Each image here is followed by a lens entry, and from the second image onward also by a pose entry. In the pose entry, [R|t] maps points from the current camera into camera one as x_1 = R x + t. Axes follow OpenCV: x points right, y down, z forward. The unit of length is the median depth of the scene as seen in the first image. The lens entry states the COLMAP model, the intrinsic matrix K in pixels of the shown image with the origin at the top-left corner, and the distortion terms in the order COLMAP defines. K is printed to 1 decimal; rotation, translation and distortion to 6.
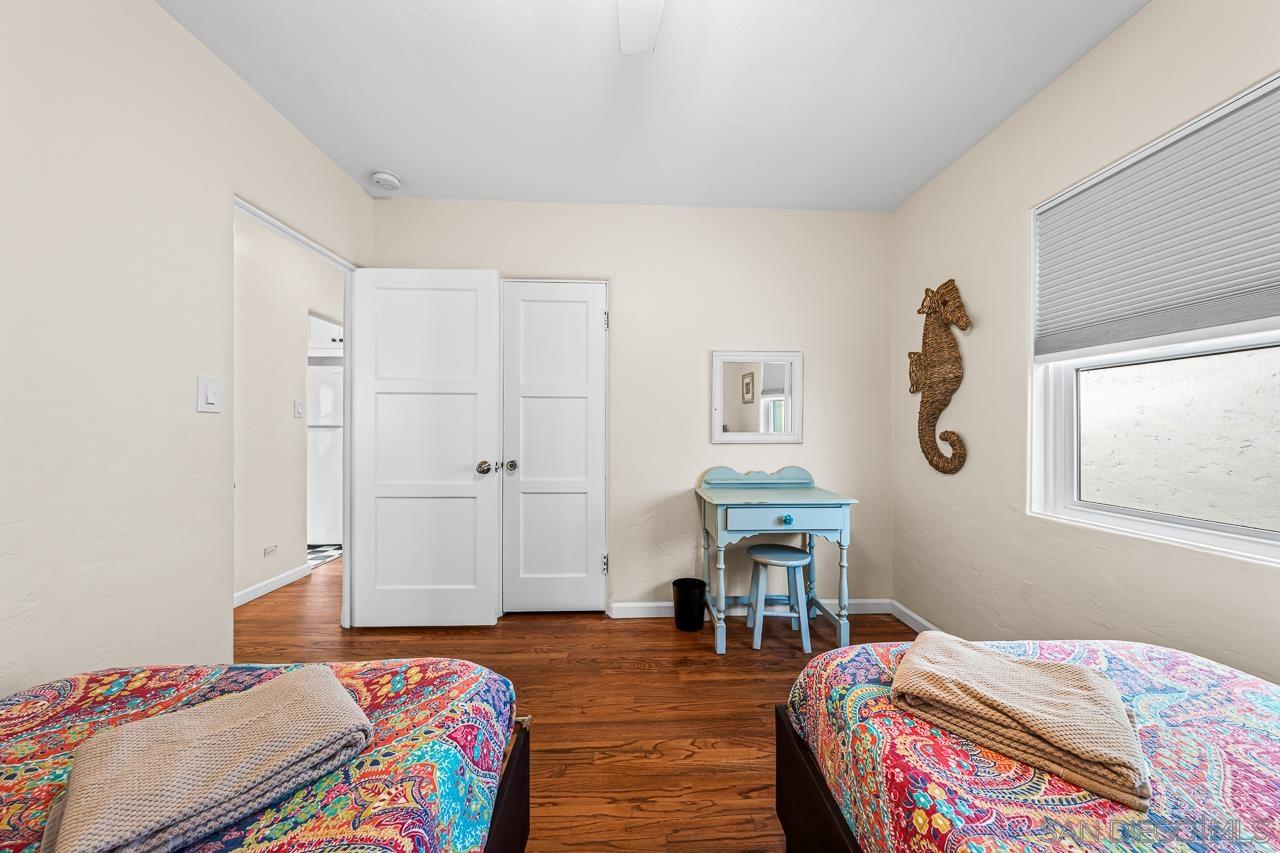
lens RADIAL K [[446.1, 0, 644.4], [0, 446.1, 428.1], [0, 0, 1]] dist [-0.004427, -0.000165]
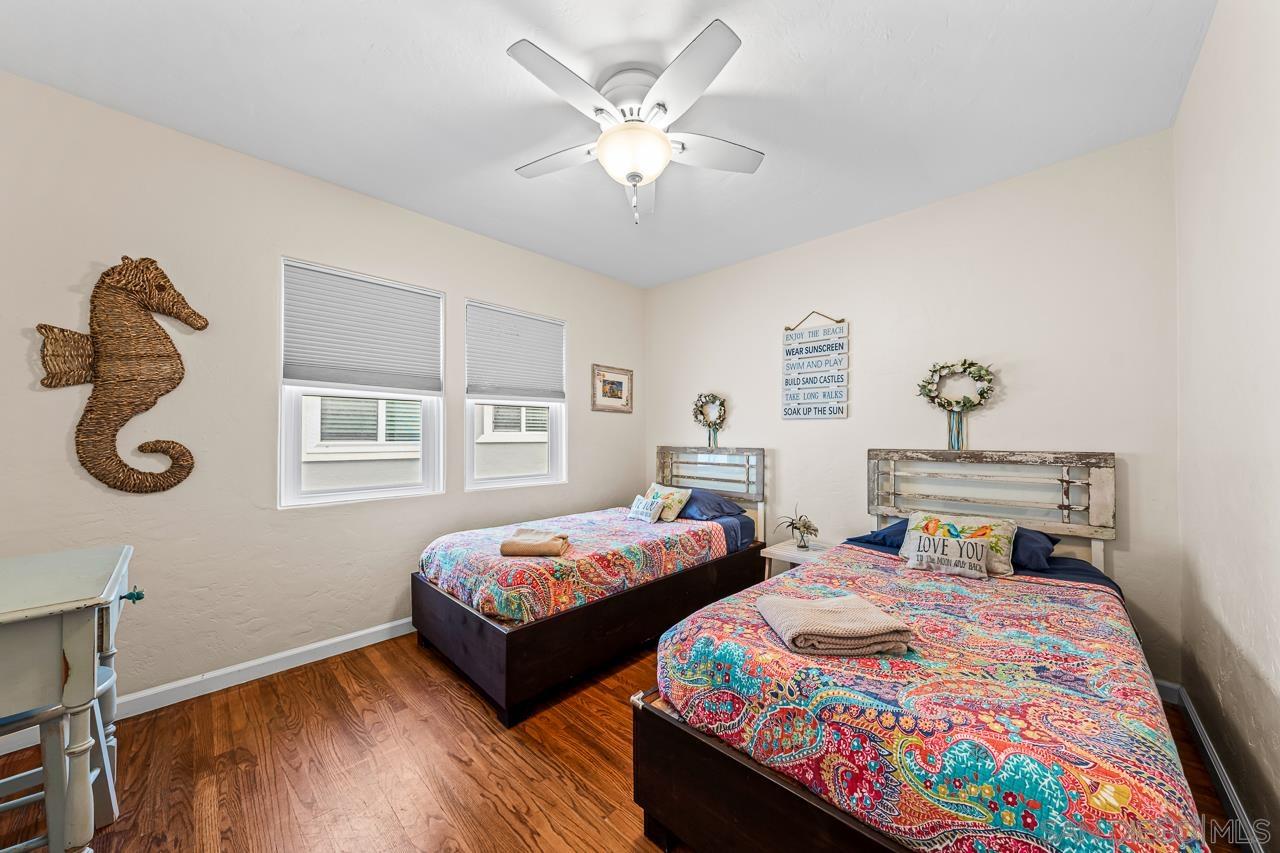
lens RADIAL K [[446.1, 0, 641.7], [0, 446.1, 430.4], [0, 0, 1]] dist [-0.004427, -0.000165]
pose [[-0.694400, 0.001418, 0.719588, -0.696591], [-0.001529, 0.999993, -0.003445, -0.014825], [-0.719588, -0.003492, -0.694393, 1.141267]]
